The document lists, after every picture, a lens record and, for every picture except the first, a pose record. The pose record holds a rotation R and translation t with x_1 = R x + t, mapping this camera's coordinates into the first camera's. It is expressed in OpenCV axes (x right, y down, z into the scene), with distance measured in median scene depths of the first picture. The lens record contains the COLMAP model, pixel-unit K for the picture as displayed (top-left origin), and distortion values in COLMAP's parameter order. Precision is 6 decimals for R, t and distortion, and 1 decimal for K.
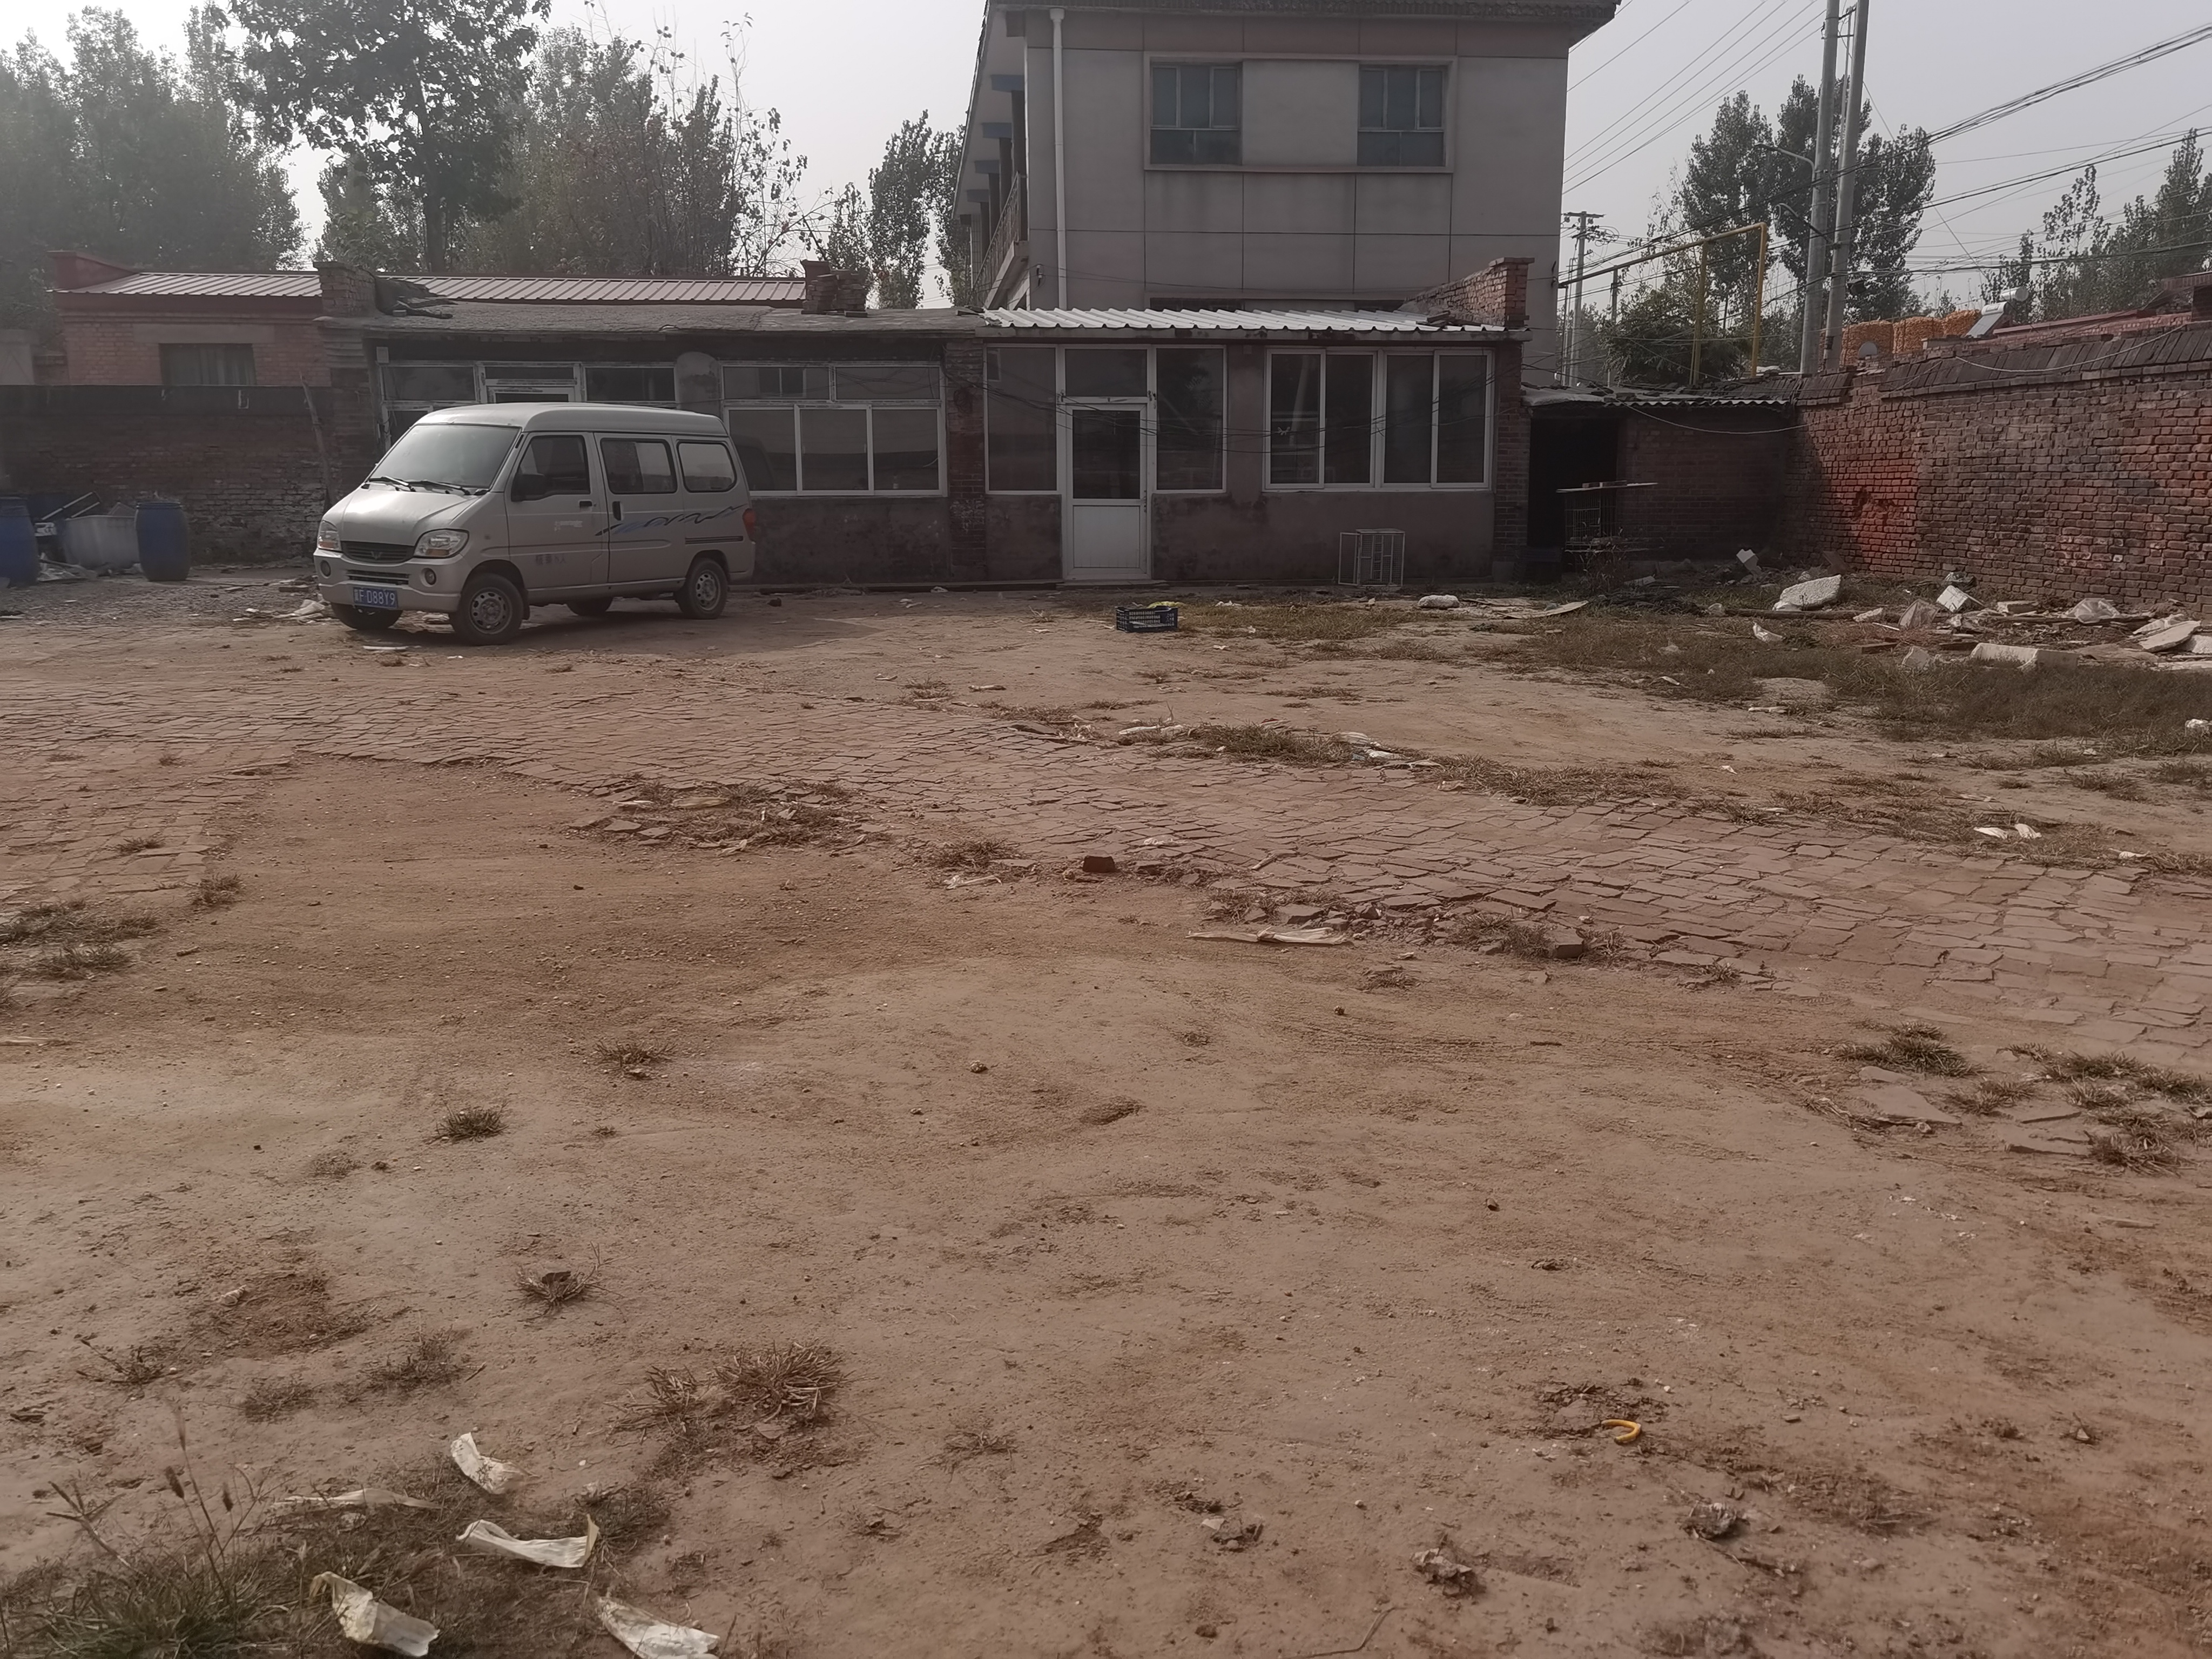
lens RADIAL K [[1716.0, 0, 1121.1], [0, 1716.0, 829.2], [0, 0, 1]] dist [0.017419, 0.001587]
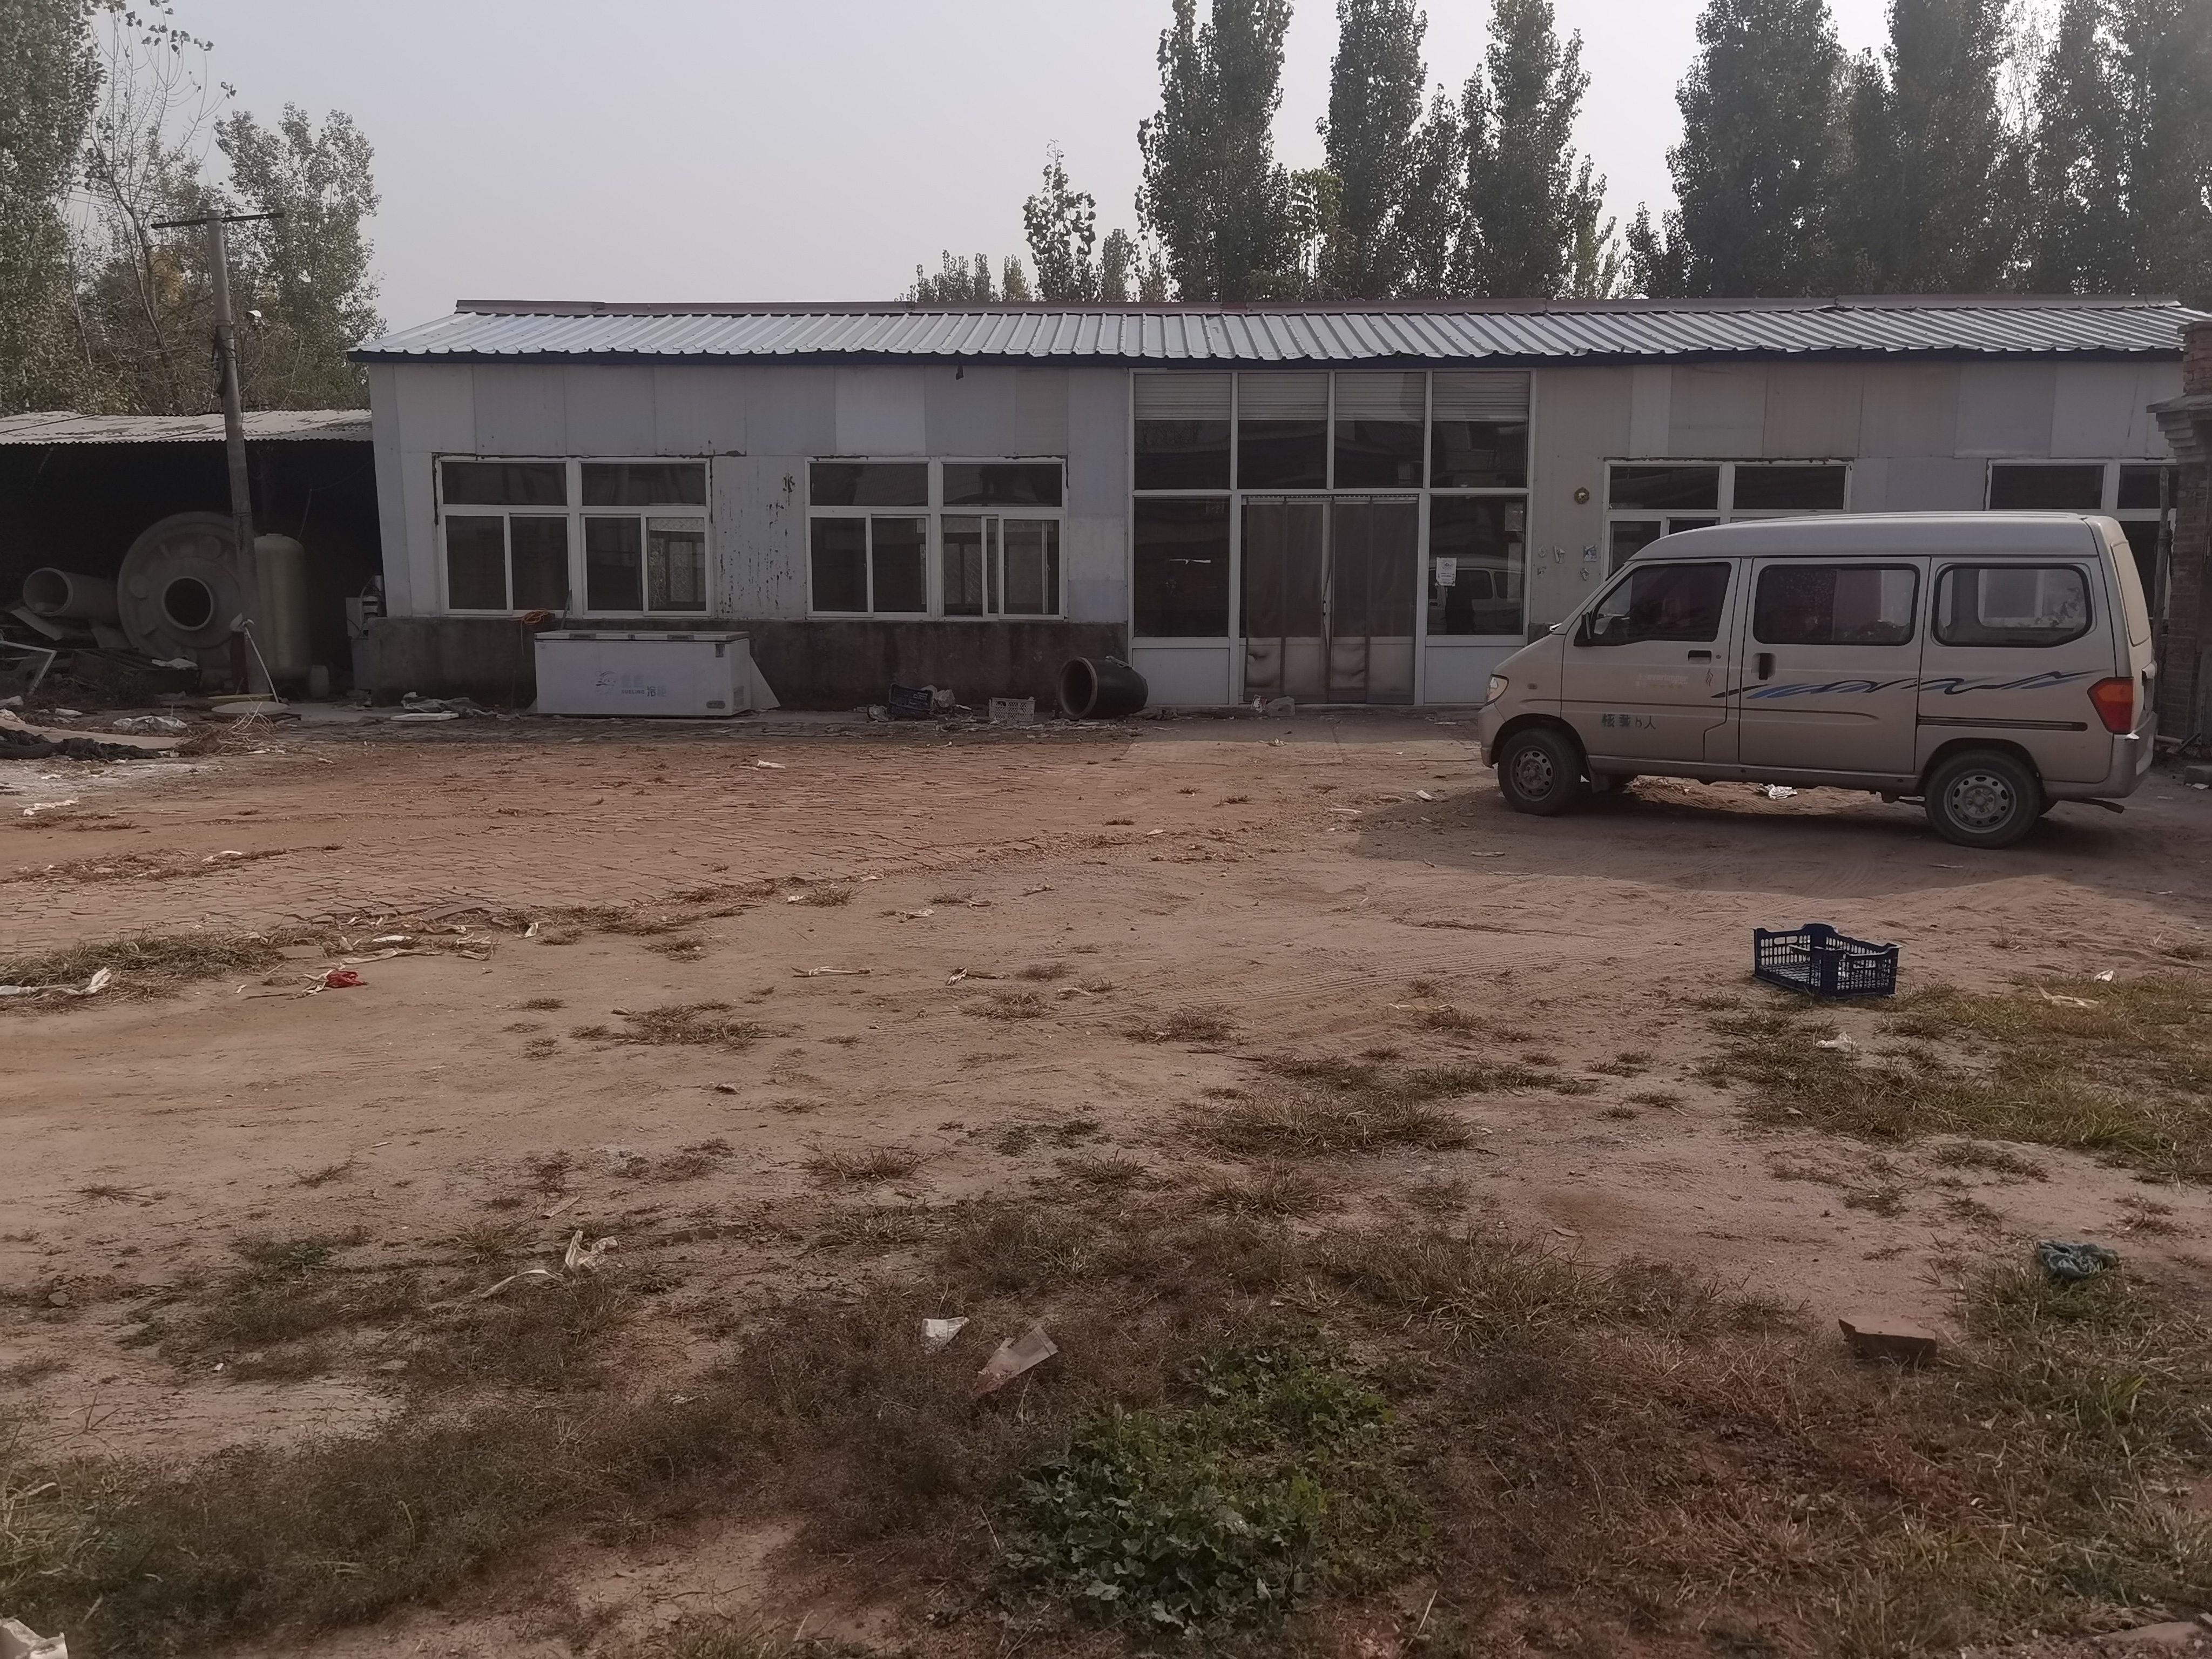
lens RADIAL K [[1716.0, 0, 1121.1], [0, 1716.0, 829.2], [0, 0, 1]] dist [0.017419, 0.001587]
pose [[-0.099074, 0.146172, -0.984286, 0.431268], [-0.203858, 0.965191, 0.163856, -0.177365], [0.973974, 0.216888, -0.065827, 0.779799]]
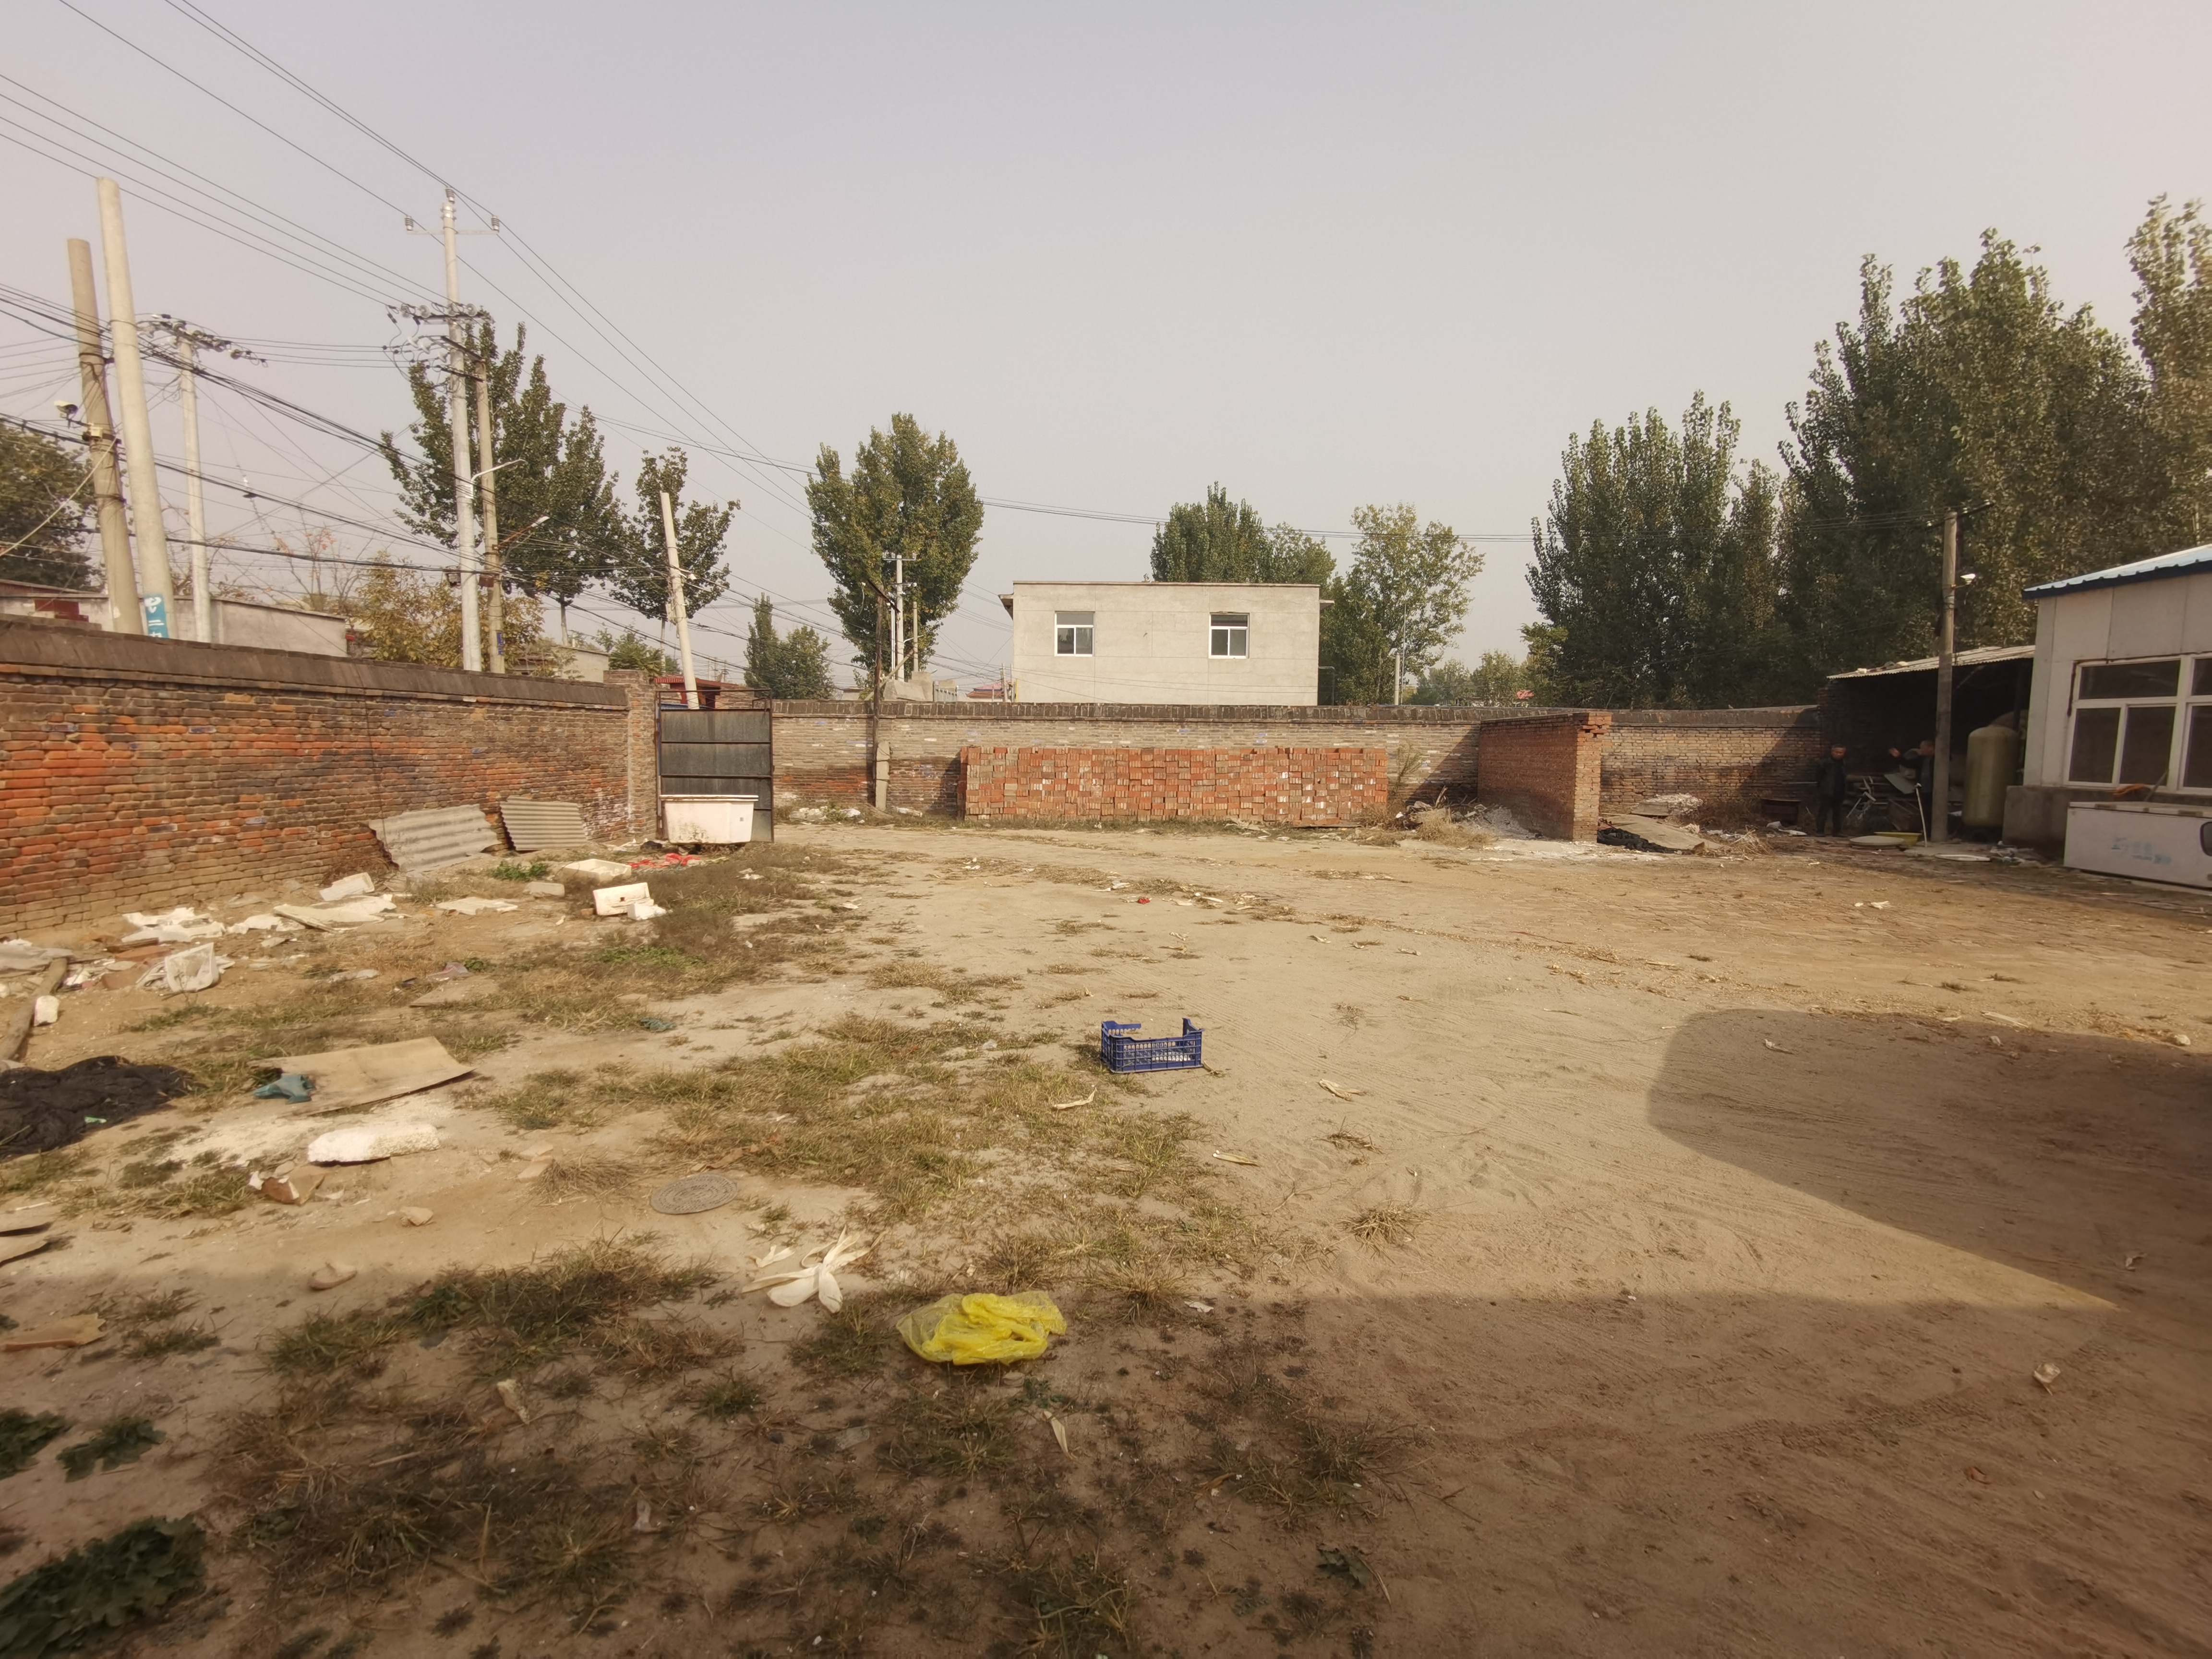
lens RADIAL K [[1092.0, 0, 1108.0], [0, 1092.0, 831.0], [0, 0, 1]] dist [-0.002127, -0.000704]
pose [[-0.997174, -0.012287, 0.074118, 0.018442], [0.009171, 0.959253, 0.282399, -0.275238], [-0.074568, 0.282281, -0.956429, 1.226284]]
